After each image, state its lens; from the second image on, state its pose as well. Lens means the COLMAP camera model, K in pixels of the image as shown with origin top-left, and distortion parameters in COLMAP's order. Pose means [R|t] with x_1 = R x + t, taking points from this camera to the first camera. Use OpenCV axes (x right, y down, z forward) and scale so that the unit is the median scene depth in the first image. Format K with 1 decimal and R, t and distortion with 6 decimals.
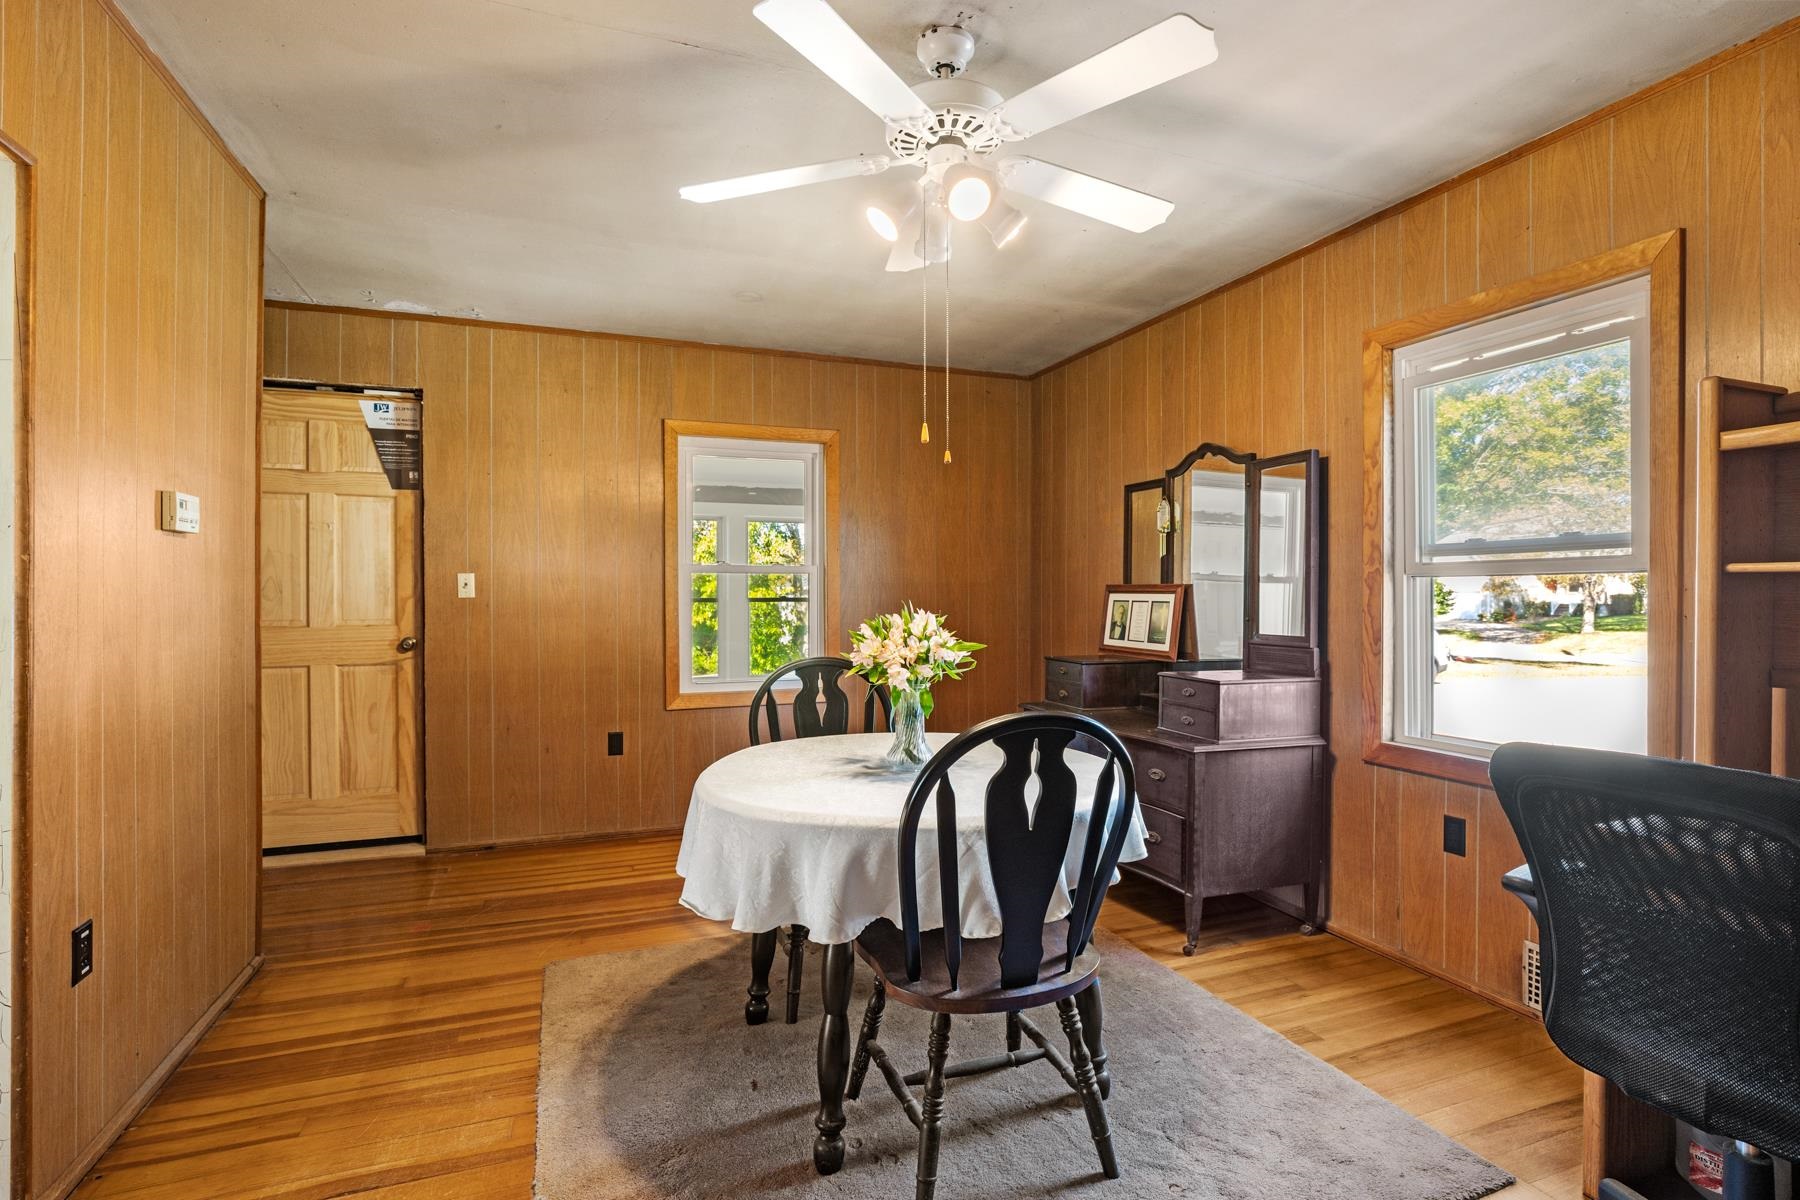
lens RADIAL K [[847.5, 0, 900.0], [0, 847.5, 600.0], [0, 0, 1]] dist [-0.033322, 0.000325]
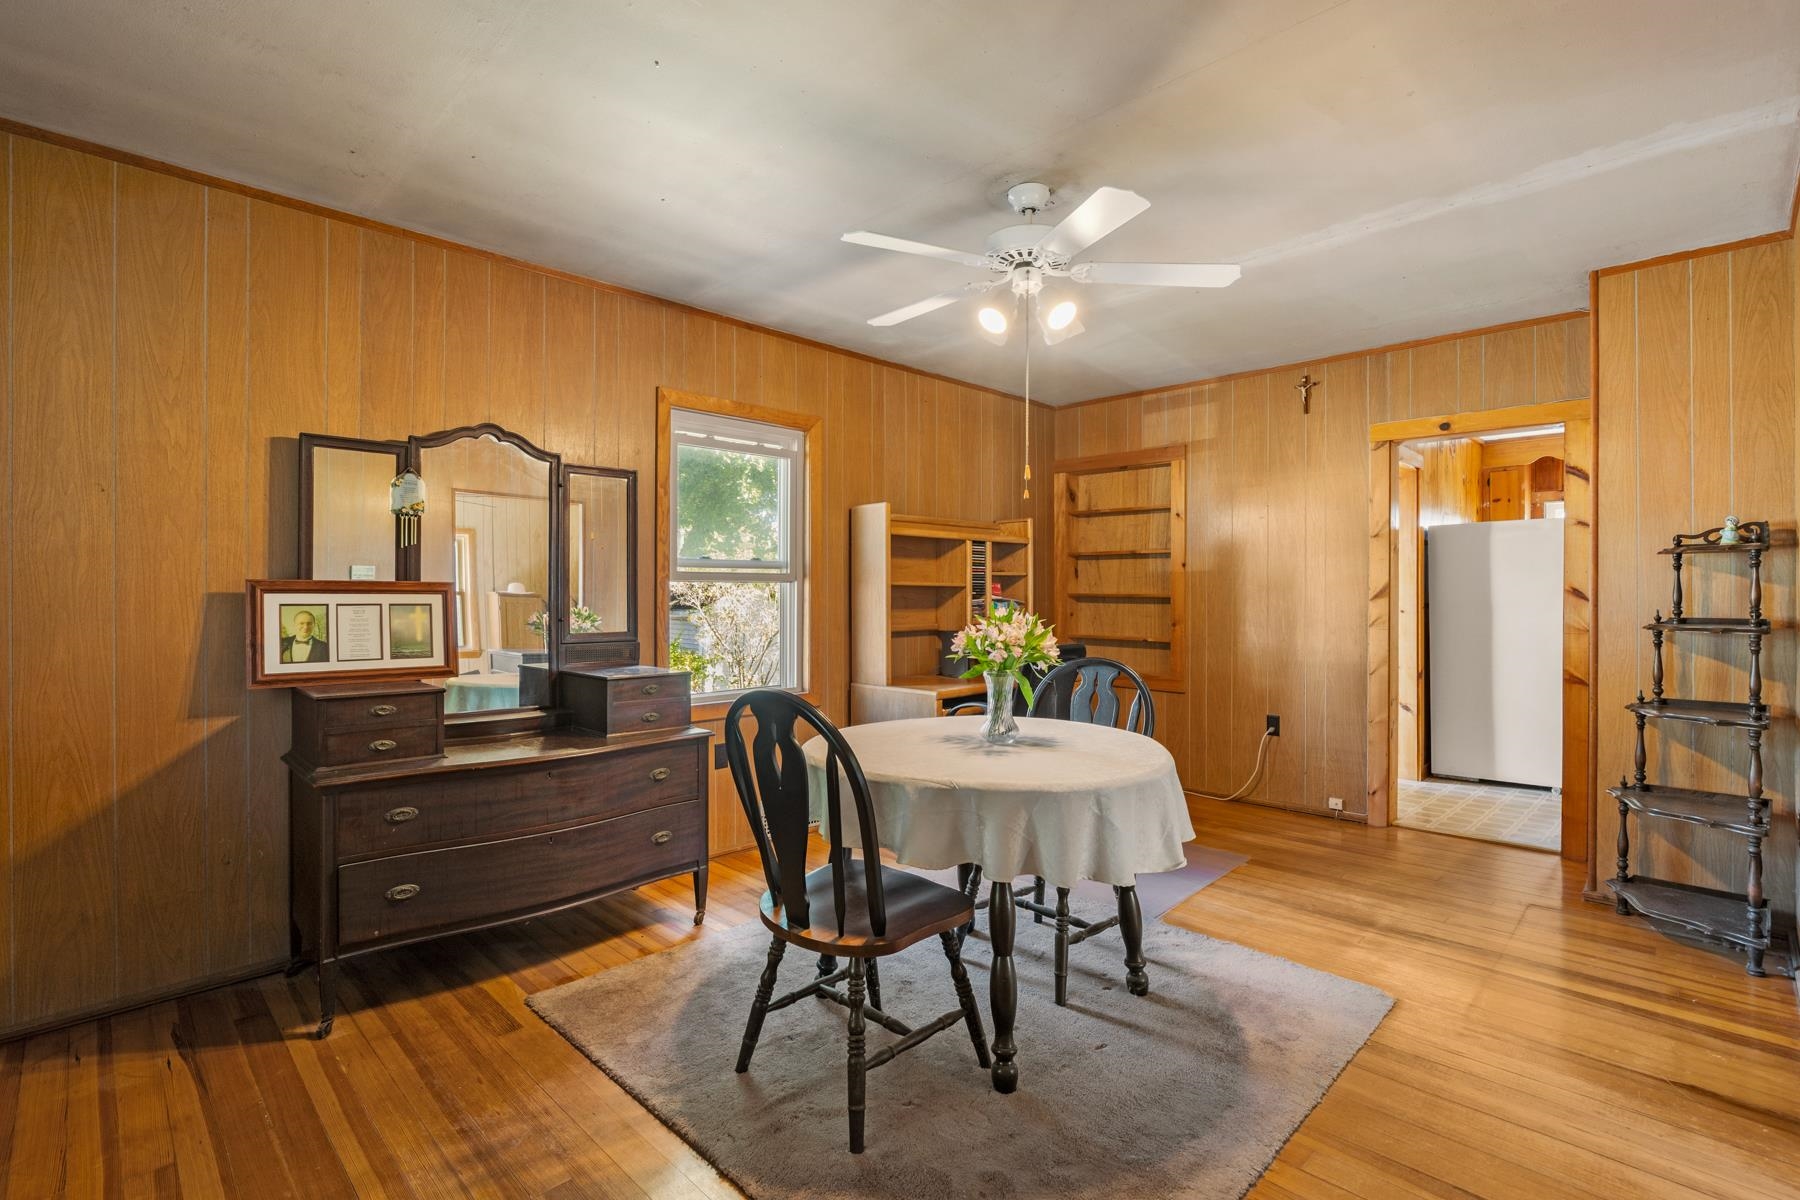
lens RADIAL K [[825.5, 0, 900.0], [0, 825.5, 600.0], [0, 0, 1]] dist [-0.049097, -0.000034]
pose [[-0.415339, -0.007722, 0.909634, -0.870002], [0.003955, 0.999939, 0.010295, -0.012053], [-0.909658, 0.007874, -0.415283, 1.425430]]
